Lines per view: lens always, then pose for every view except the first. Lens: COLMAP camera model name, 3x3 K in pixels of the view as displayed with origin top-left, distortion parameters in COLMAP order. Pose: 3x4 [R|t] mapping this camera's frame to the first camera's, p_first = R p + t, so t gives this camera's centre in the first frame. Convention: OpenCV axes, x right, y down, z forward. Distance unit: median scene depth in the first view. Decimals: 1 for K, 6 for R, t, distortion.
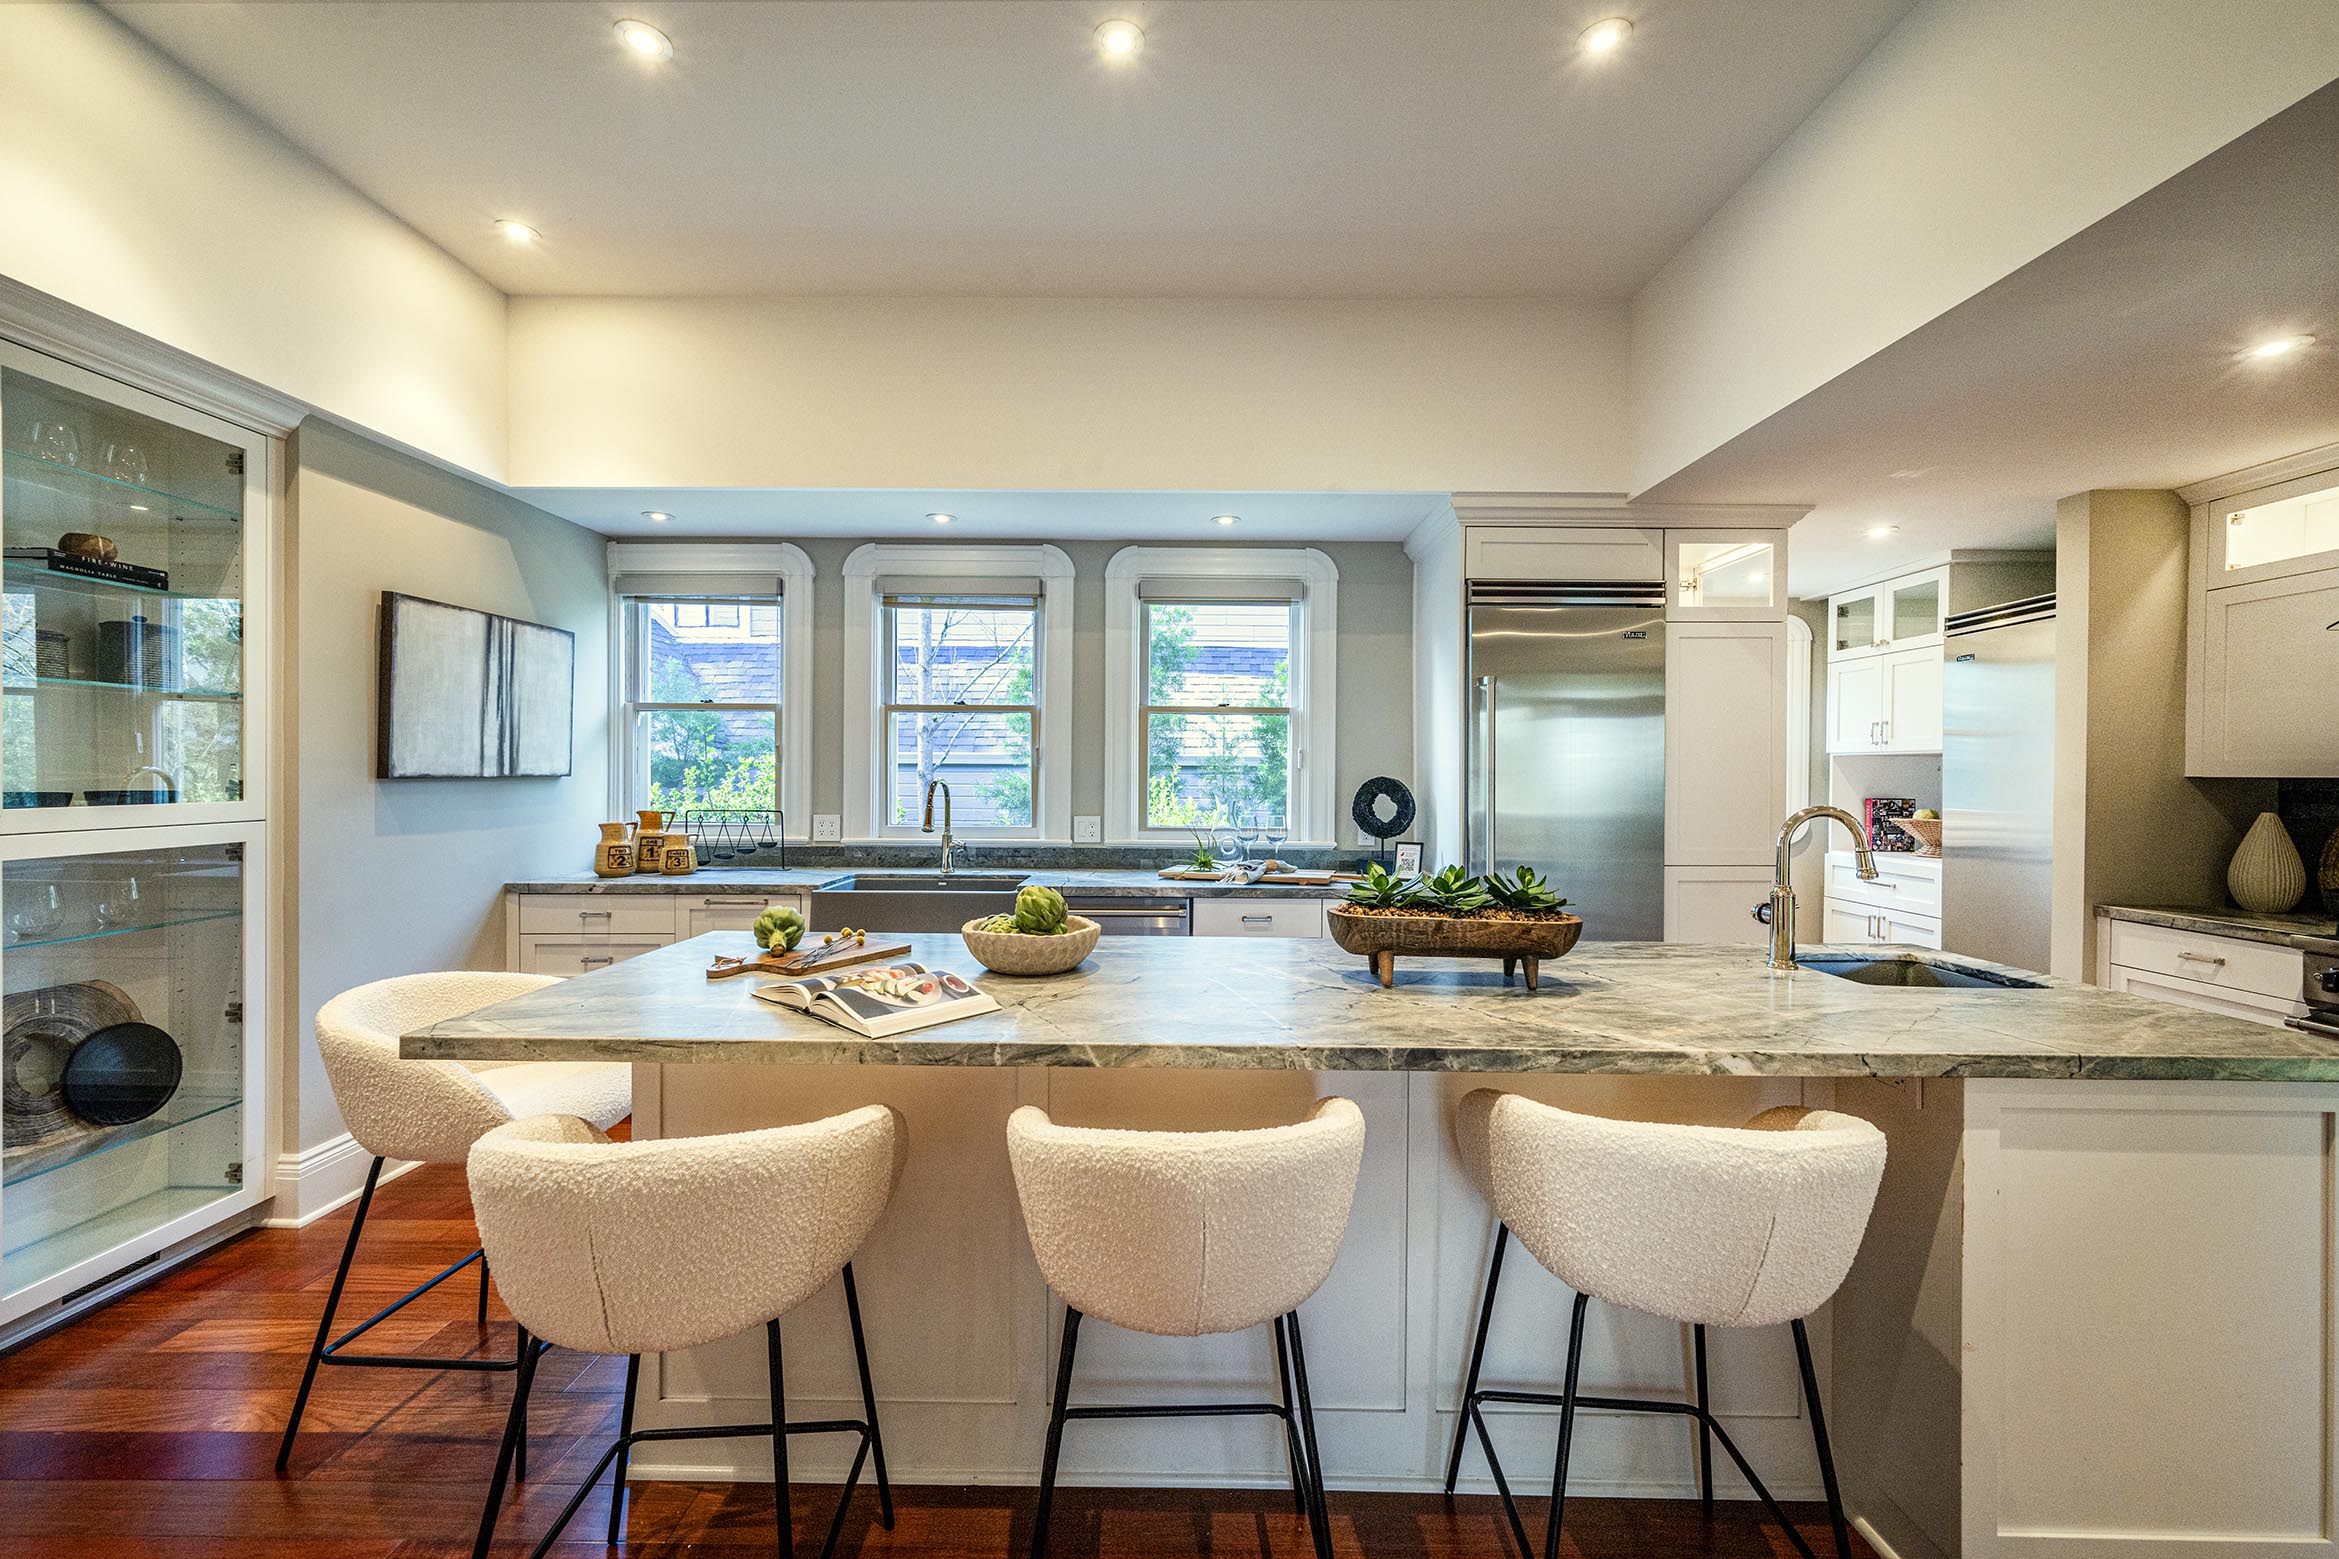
lens RADIAL K [[923.4, 0, 1169.5], [0, 923.4, 779.5], [0, 0, 1]] dist [0.000540, 0.000850]
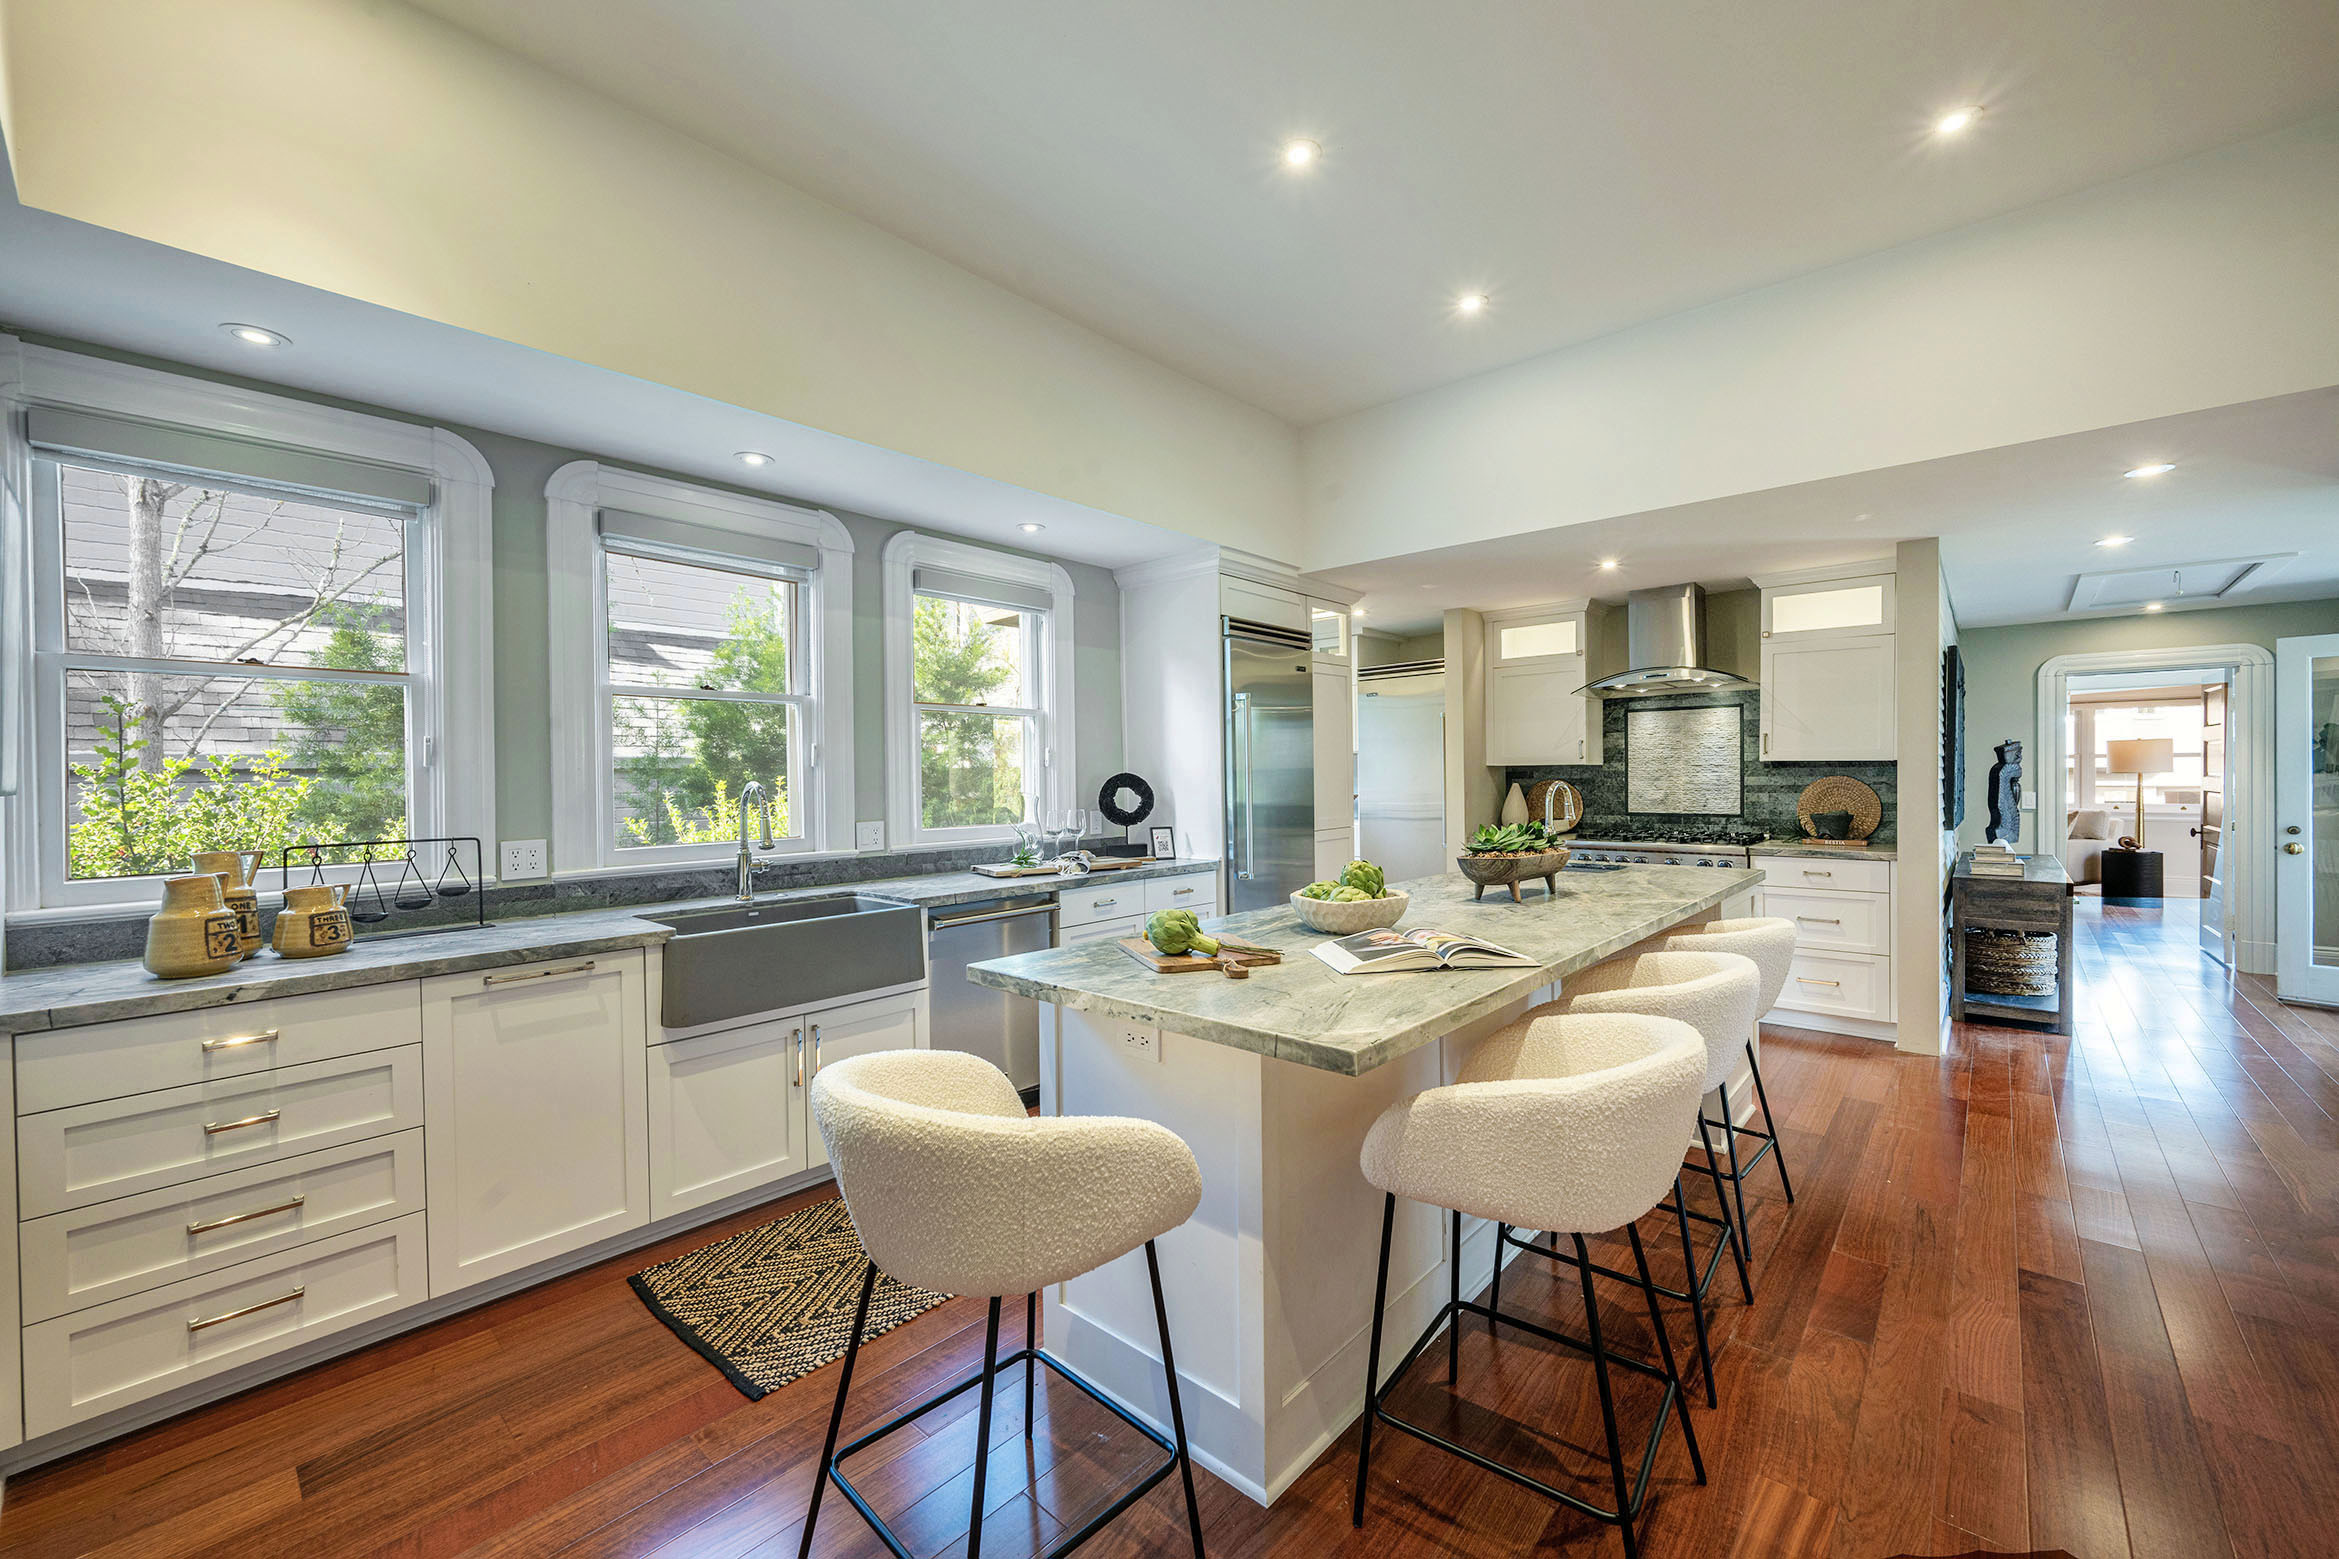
lens RADIAL K [[923.4, 0, 1169.5], [0, 923.4, 779.5], [0, 0, 1]] dist [0.000540, 0.000850]
pose [[0.660865, -0.019867, 0.750241, -0.594086], [0.020859, 0.999750, 0.008101, -0.002585], [-0.750215, 0.010296, 0.661114, 0.193071]]
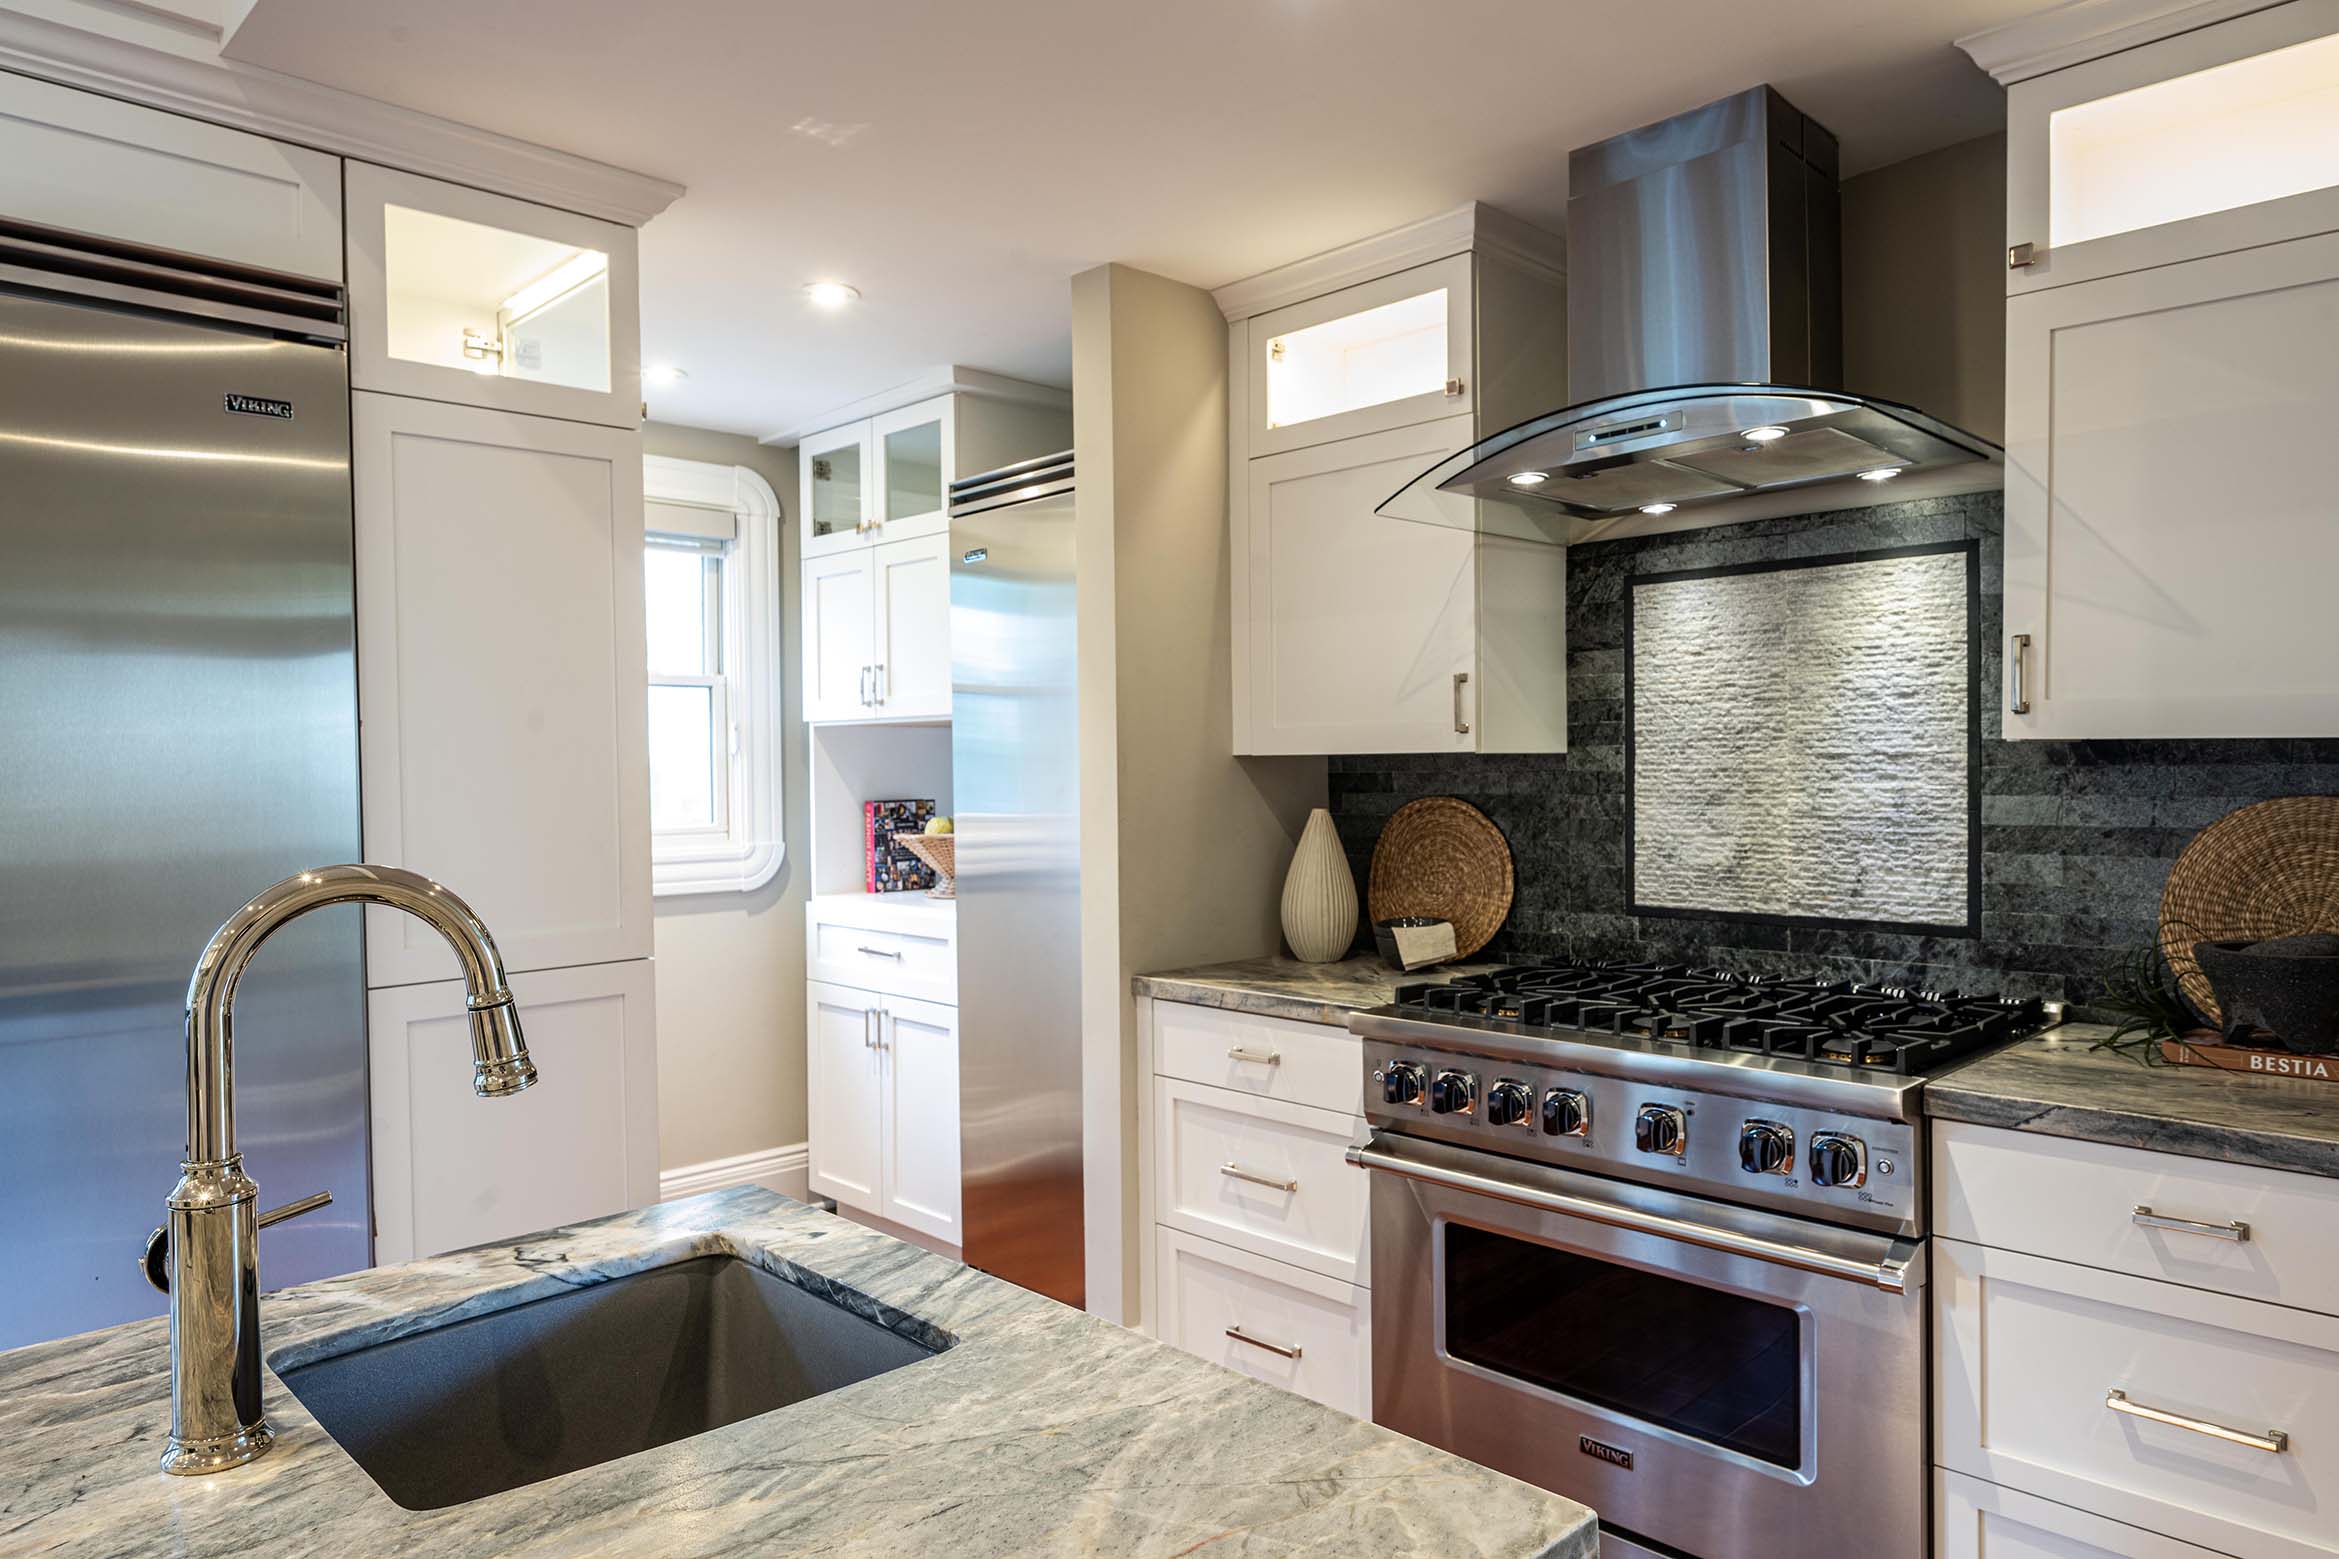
lens RADIAL K [[1495.6, 0, 1169.5], [0, 1495.6, 779.5], [0, 0, 1]] dist [-0.005720, -0.000028]
pose [[0.713429, -0.024118, 0.700313, 0.288490], [0.022218, 0.999684, 0.011794, 0.000413], [-0.700376, 0.007145, 0.713739, 0.248124]]
